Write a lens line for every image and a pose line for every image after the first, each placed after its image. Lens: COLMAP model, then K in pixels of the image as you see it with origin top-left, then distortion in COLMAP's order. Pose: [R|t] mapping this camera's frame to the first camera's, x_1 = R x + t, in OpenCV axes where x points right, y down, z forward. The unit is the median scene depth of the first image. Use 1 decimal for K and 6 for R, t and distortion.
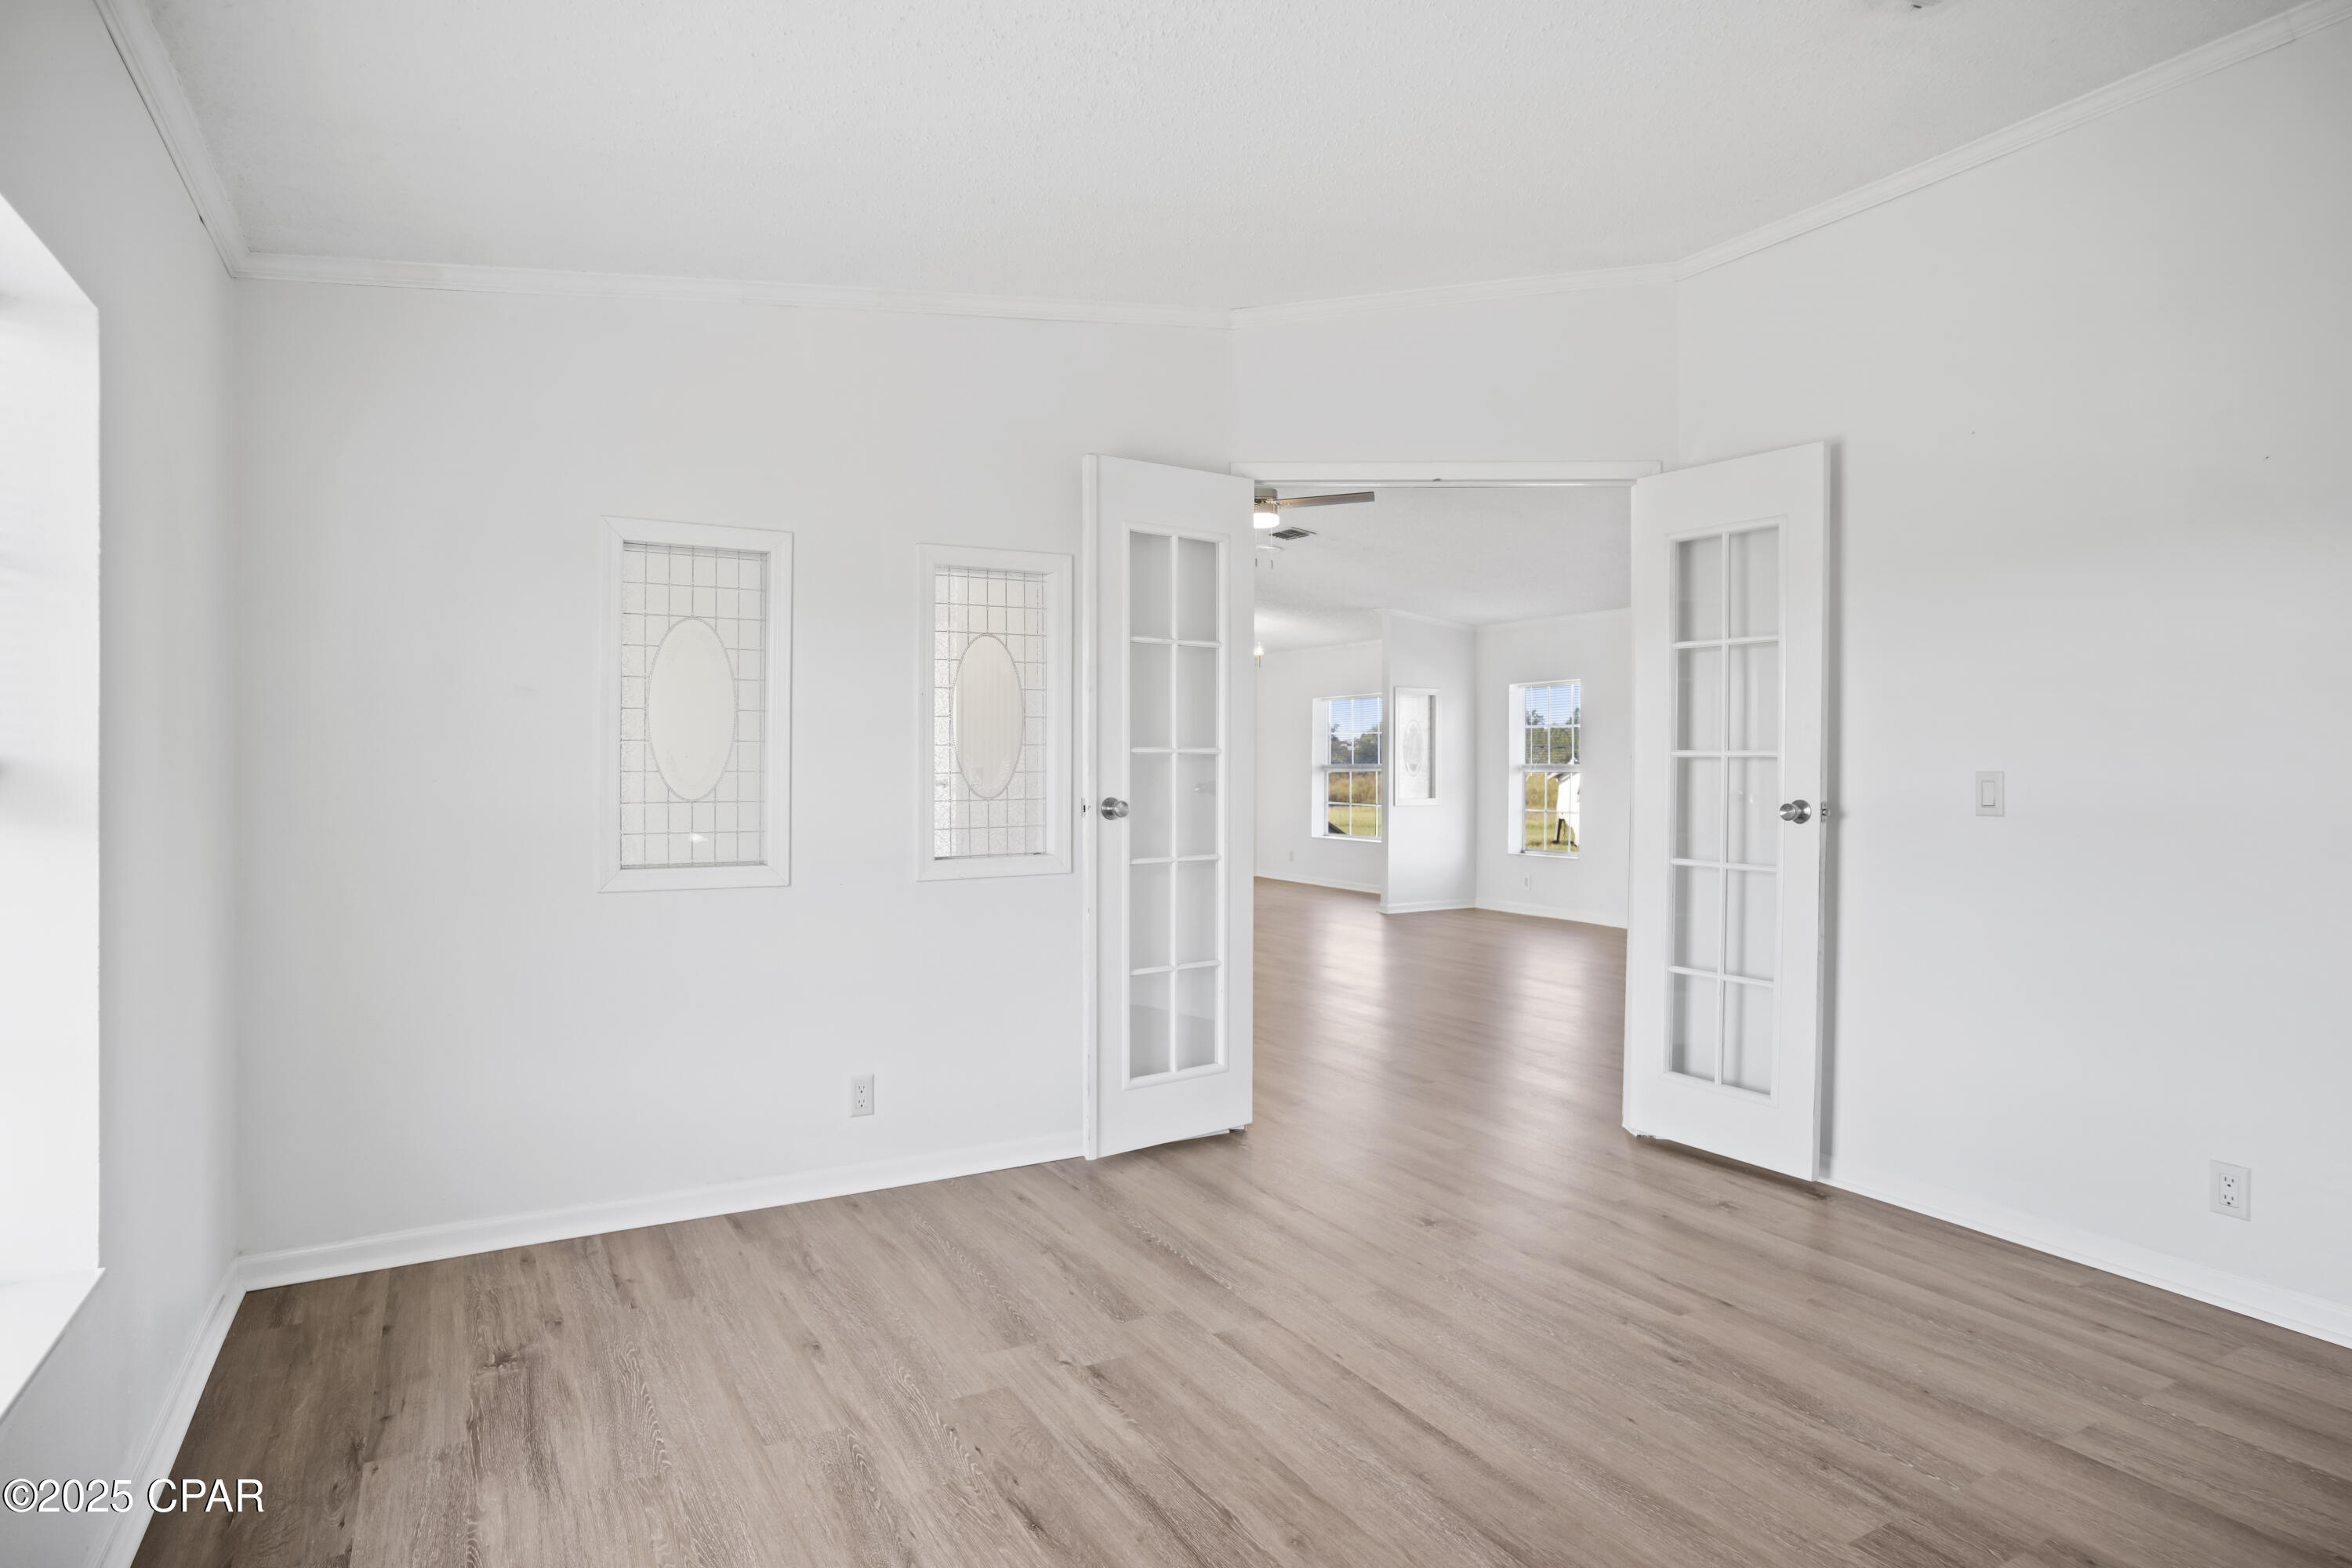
lens RADIAL K [[1272.2, 0, 1164.5], [0, 1272.2, 766.3], [0, 0, 1]] dist [-0.057995, 0.040620]
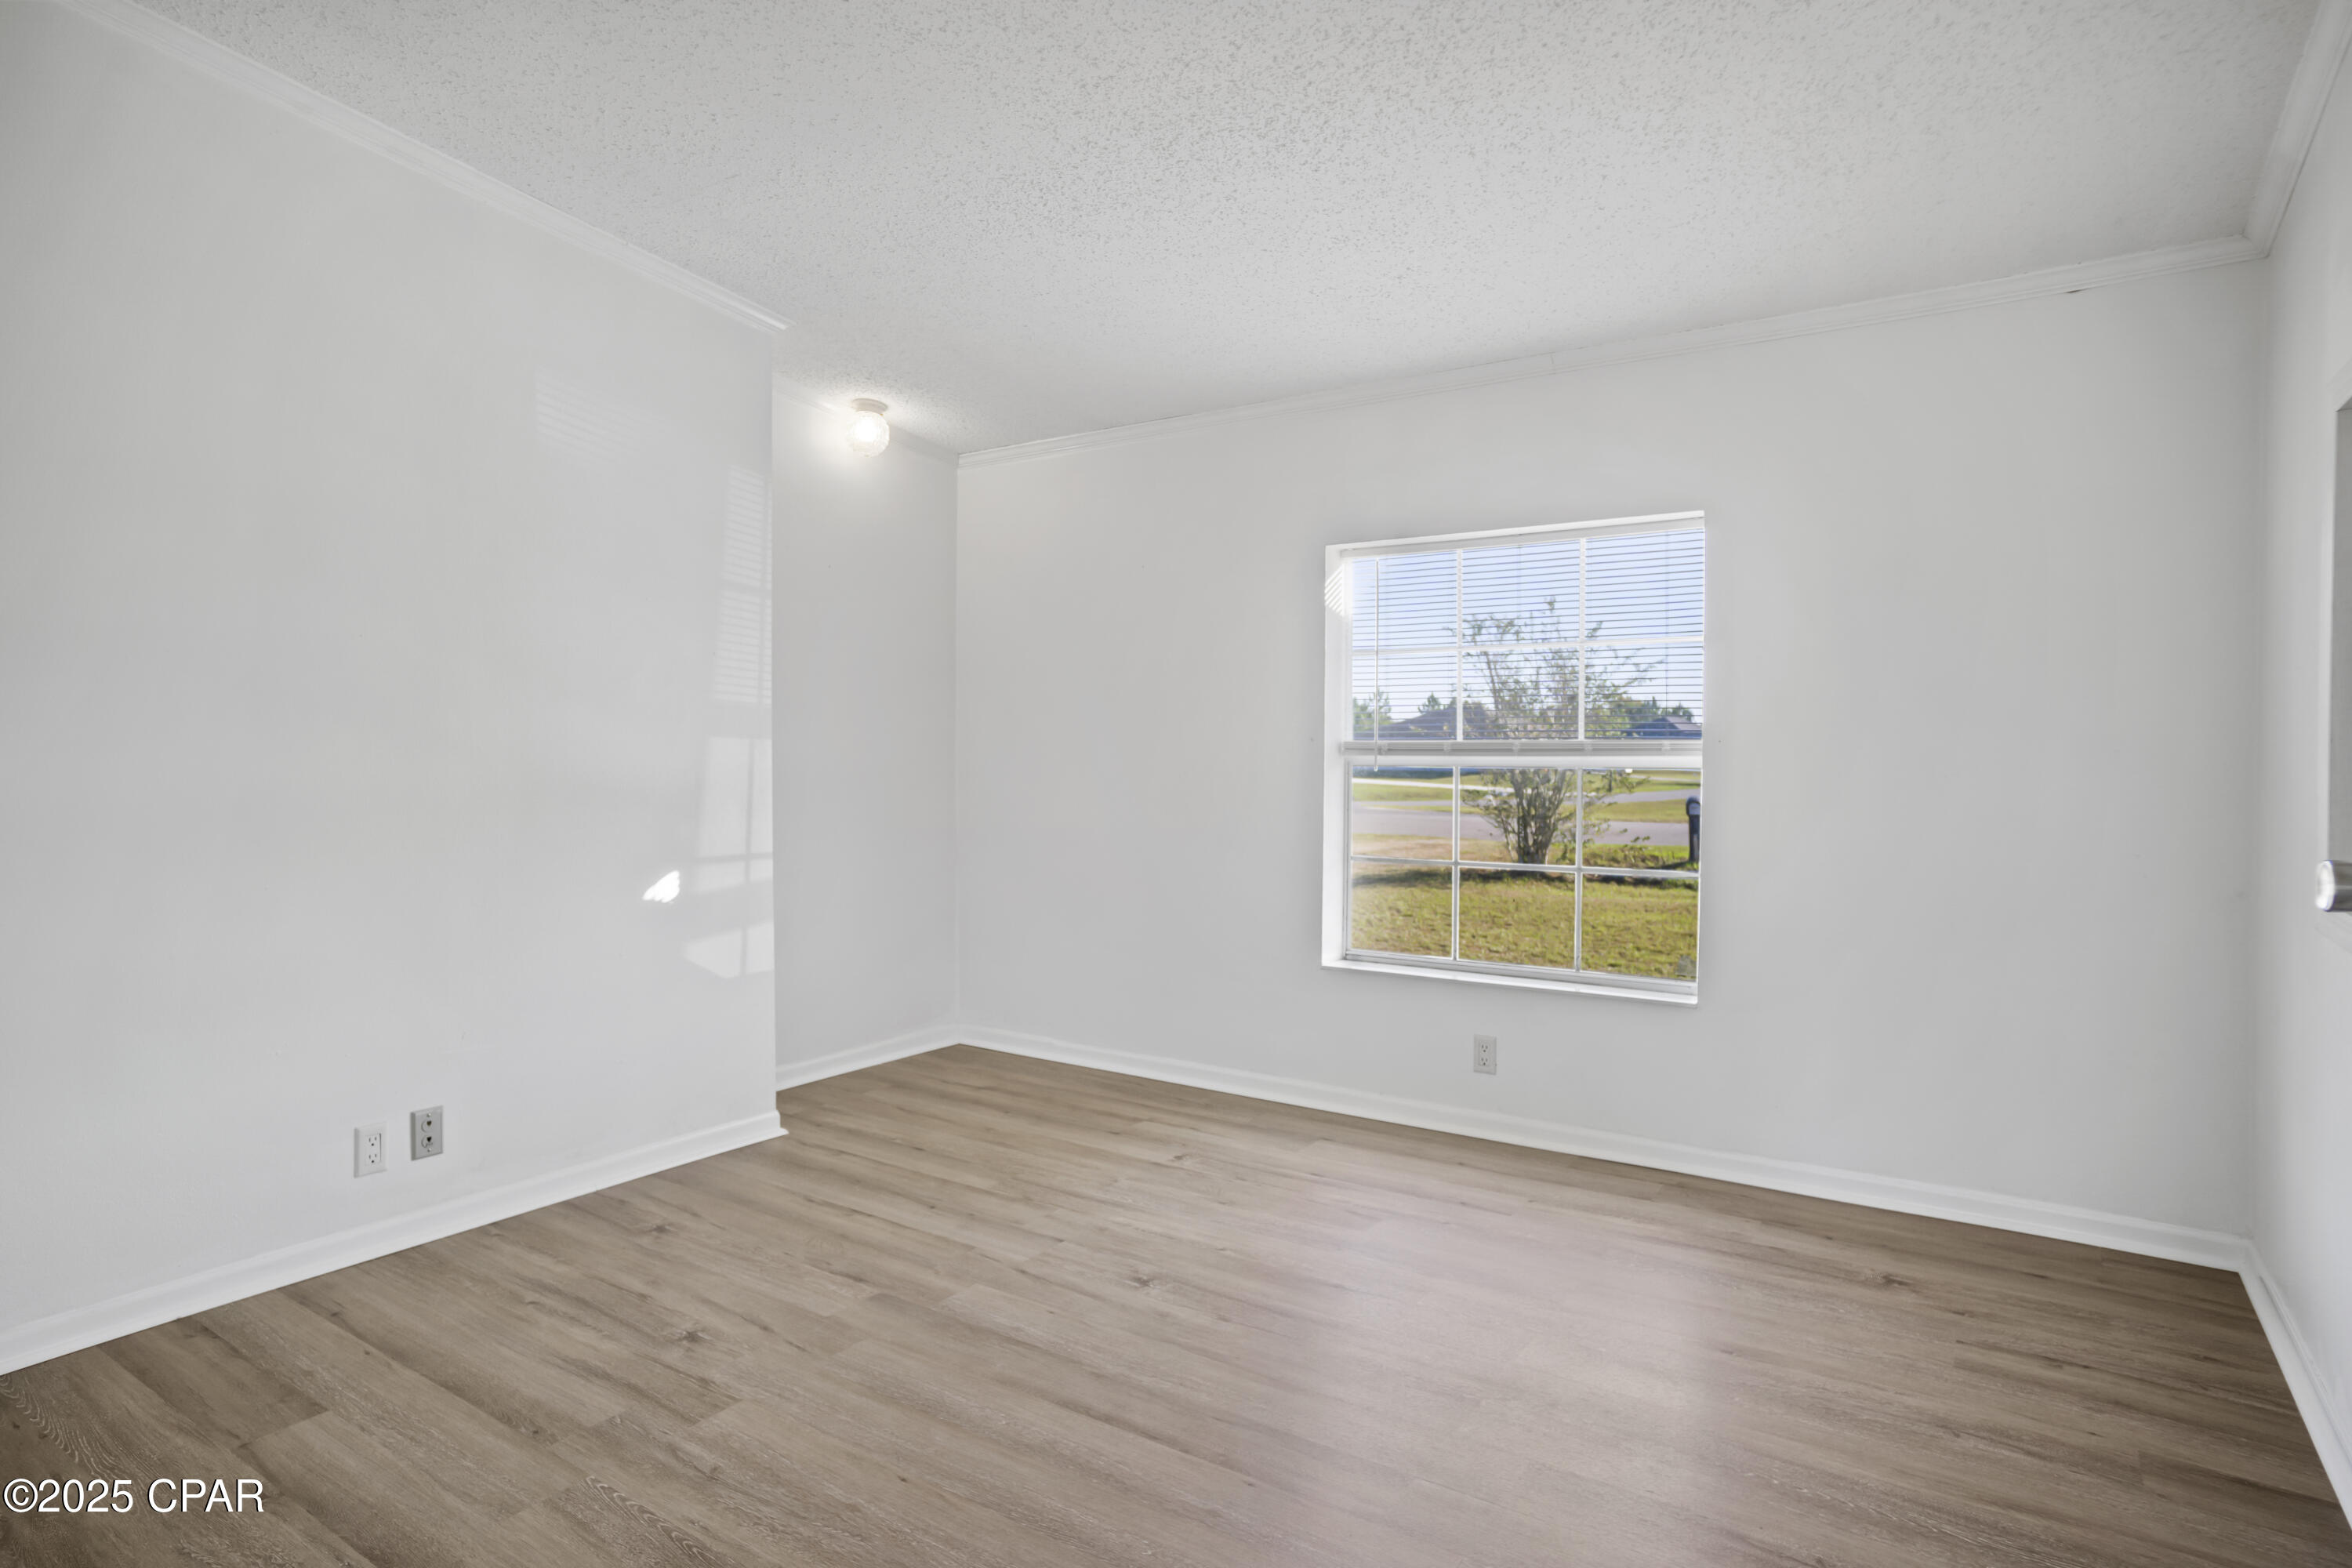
lens RADIAL K [[1272.2, 0, 1164.5], [0, 1272.2, 766.3], [0, 0, 1]] dist [-0.057995, 0.040620]
pose [[-0.896947, 0.004562, -0.442114, 0.600828], [-0.004385, 0.999806, 0.019213, -0.002217], [0.442116, 0.019172, -0.896753, 1.880815]]
